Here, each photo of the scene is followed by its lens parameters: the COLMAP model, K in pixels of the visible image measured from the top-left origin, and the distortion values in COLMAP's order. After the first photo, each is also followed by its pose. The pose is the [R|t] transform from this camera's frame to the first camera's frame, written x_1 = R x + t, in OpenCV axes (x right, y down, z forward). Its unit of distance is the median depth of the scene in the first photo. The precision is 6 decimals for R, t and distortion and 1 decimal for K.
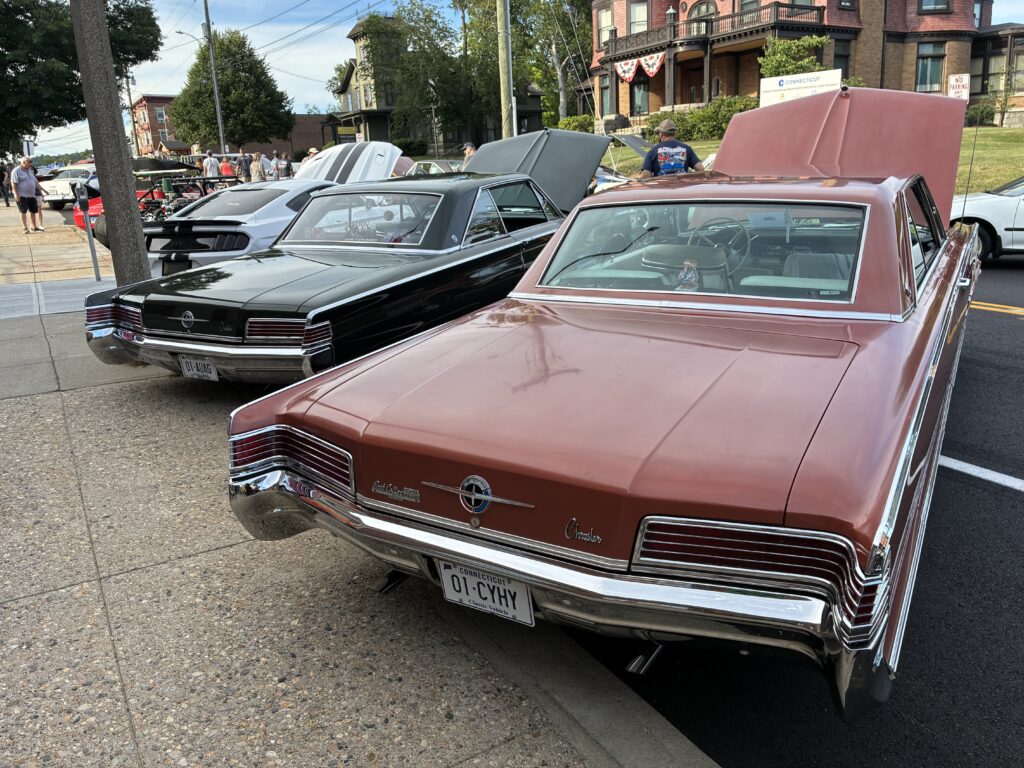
lens RADIAL K [[799.5, 0, 512.0], [0, 799.5, 384.0], [0, 0, 1]] dist [0.103249, -0.143475]
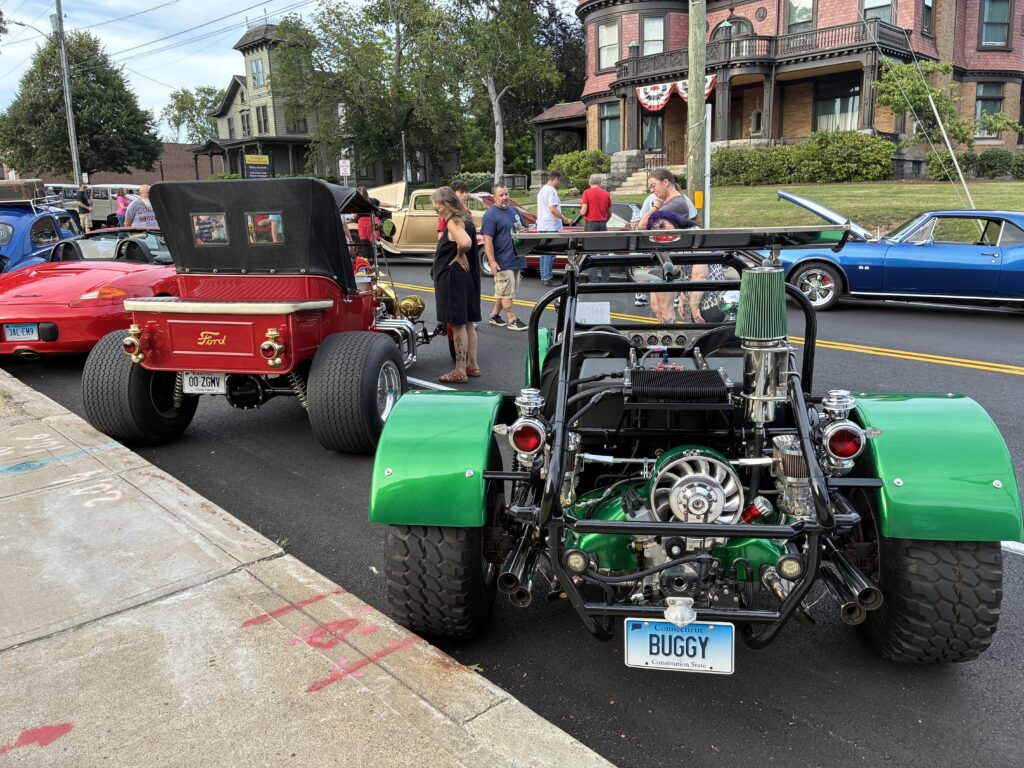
lens RADIAL K [[799.5, 0, 512.0], [0, 799.5, 384.0], [0, 0, 1]] dist [0.103249, -0.143475]
pose [[0.977070, -0.022247, 0.211754, -0.155851], [0.033462, 0.998212, -0.049524, -0.061001], [-0.210273, 0.055474, 0.976068, 0.236775]]
